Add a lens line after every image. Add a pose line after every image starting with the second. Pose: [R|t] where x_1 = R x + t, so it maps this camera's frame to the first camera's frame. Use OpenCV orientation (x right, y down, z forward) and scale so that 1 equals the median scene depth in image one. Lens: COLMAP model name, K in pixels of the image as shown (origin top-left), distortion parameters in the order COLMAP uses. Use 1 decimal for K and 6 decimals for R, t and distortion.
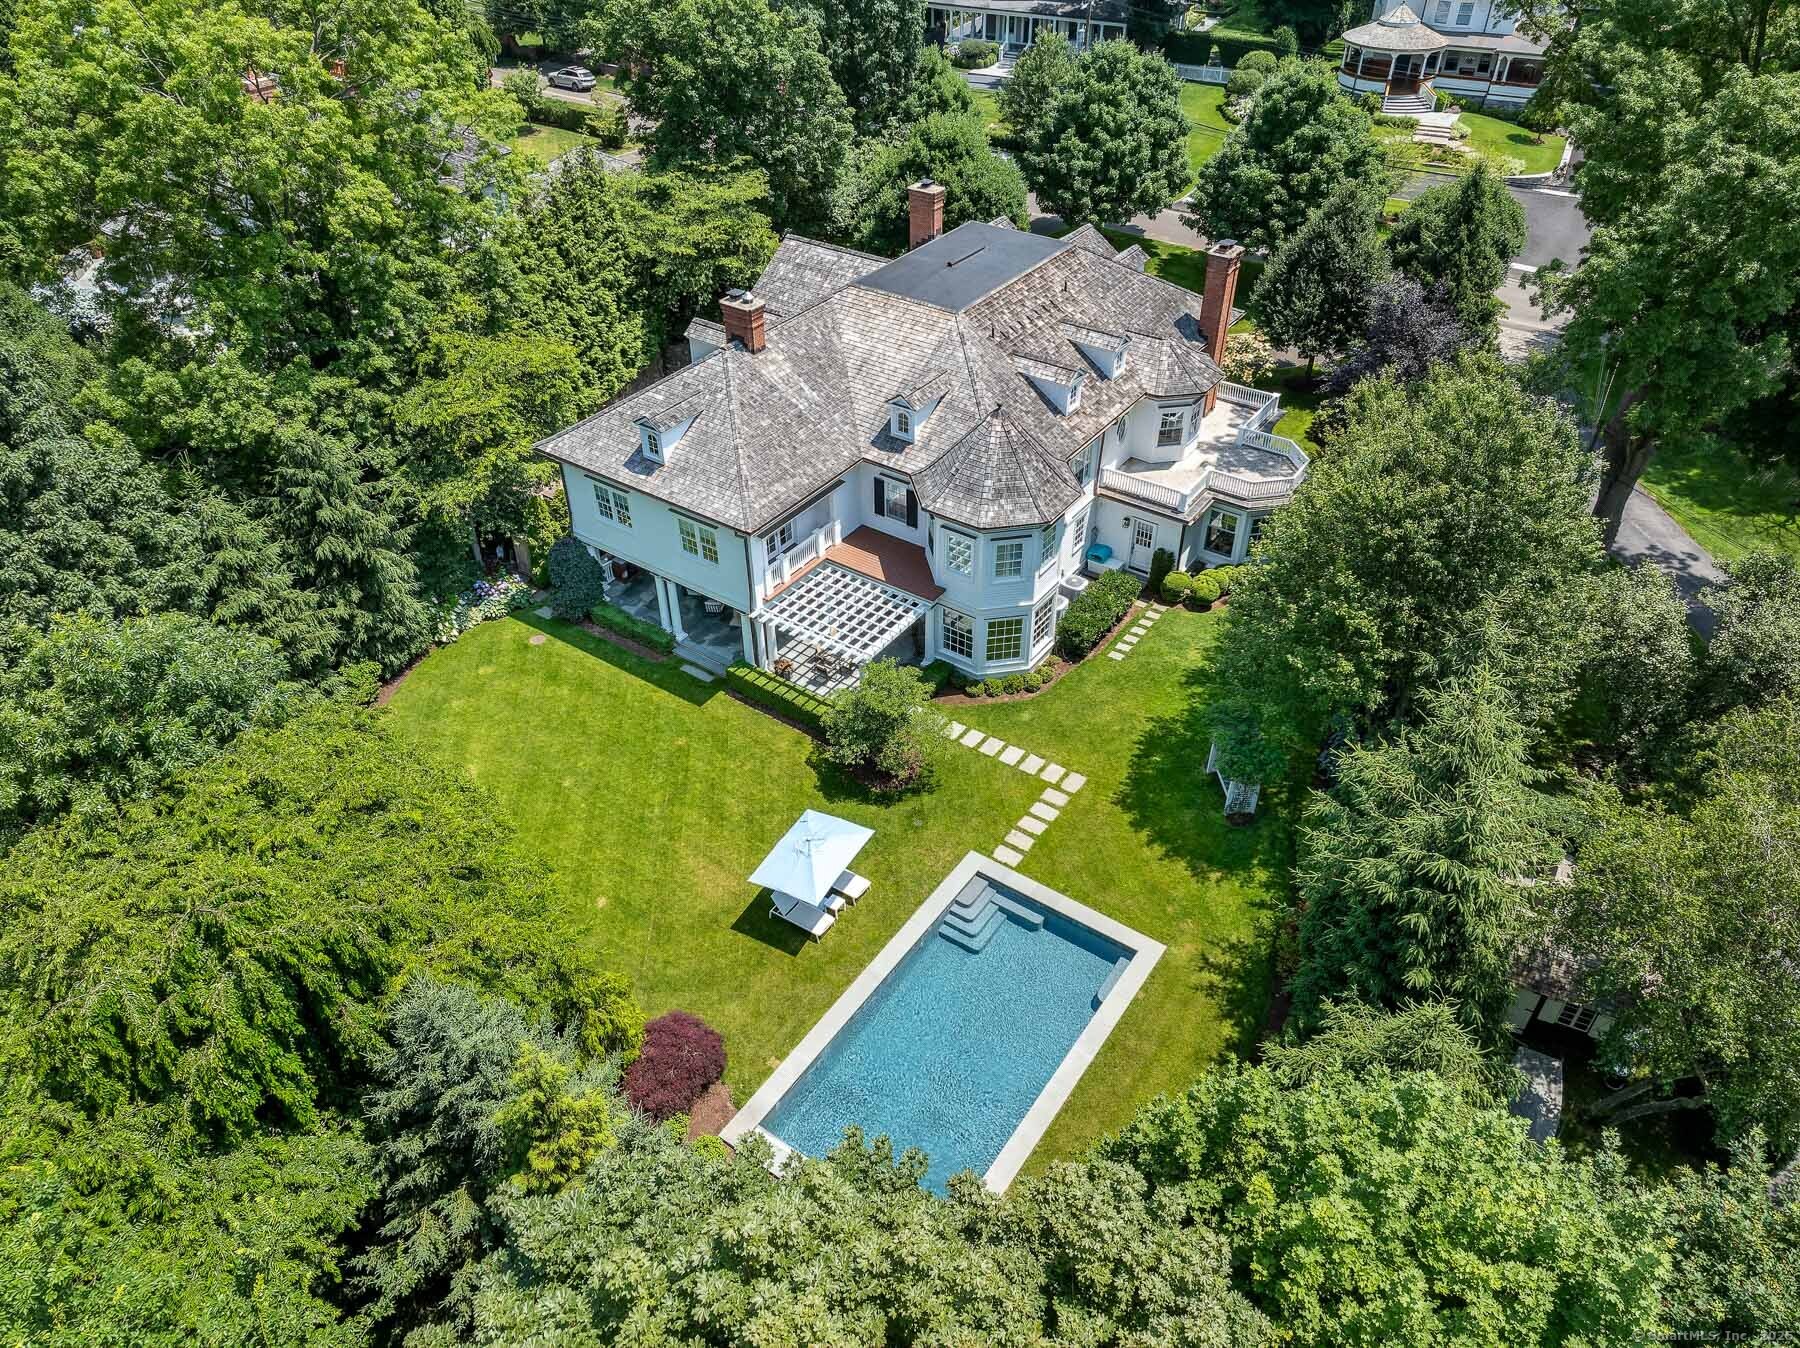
lens RADIAL K [[1246.2, 0, 900.0], [0, 1246.2, 674.0], [0, 0, 1]] dist [-0.001263, 0.009888]
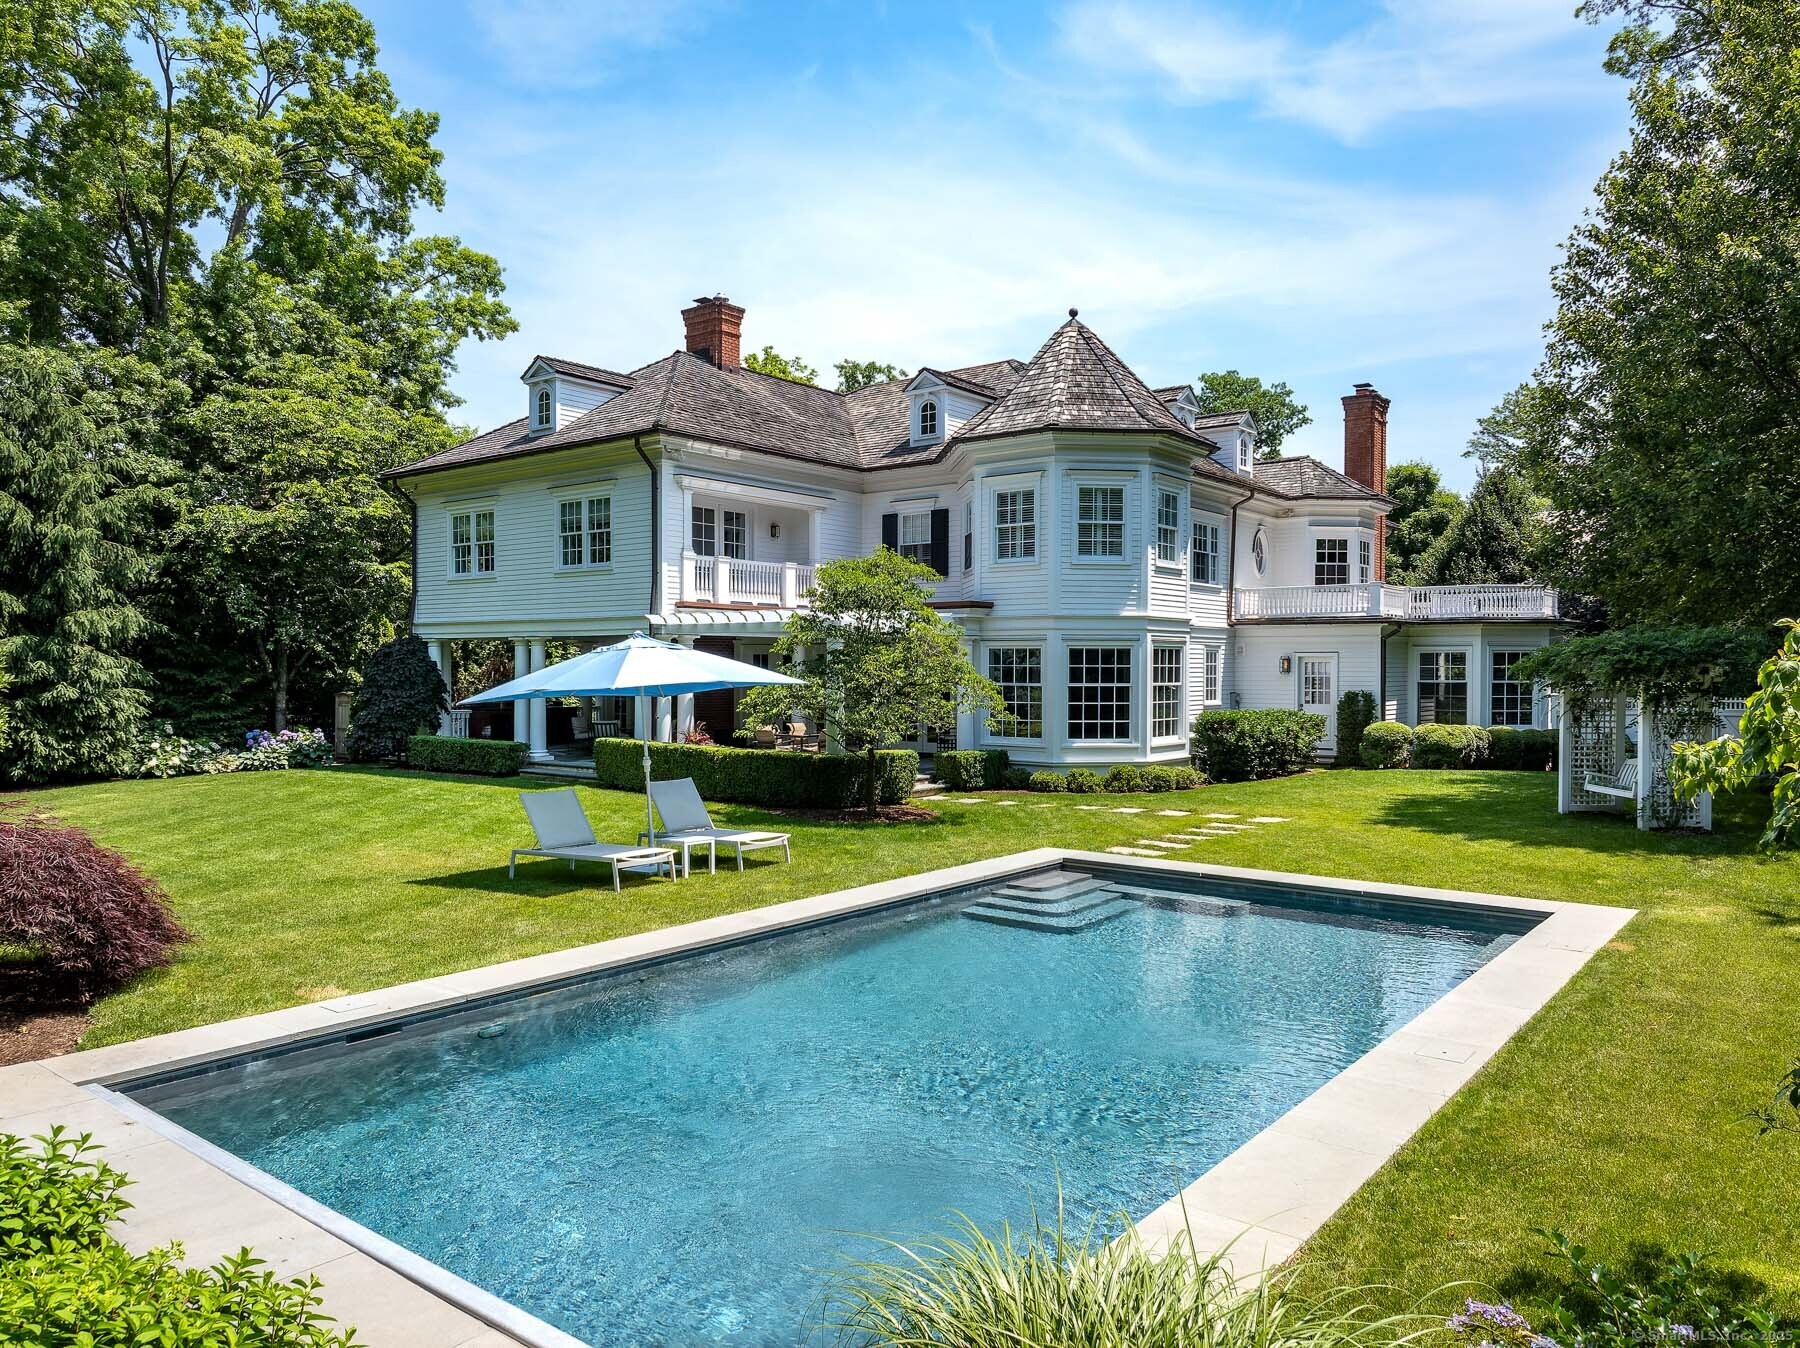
lens RADIAL K [[1246.2, 0, 900.0], [0, 1246.2, 674.0], [0, 0, 1]] dist [-0.001263, 0.009888]
pose [[0.997802, 0.006444, -0.065955, 0.031966], [-0.045263, 0.793210, -0.607263, 0.307611], [0.048403, 0.608914, 0.791758, 0.556366]]
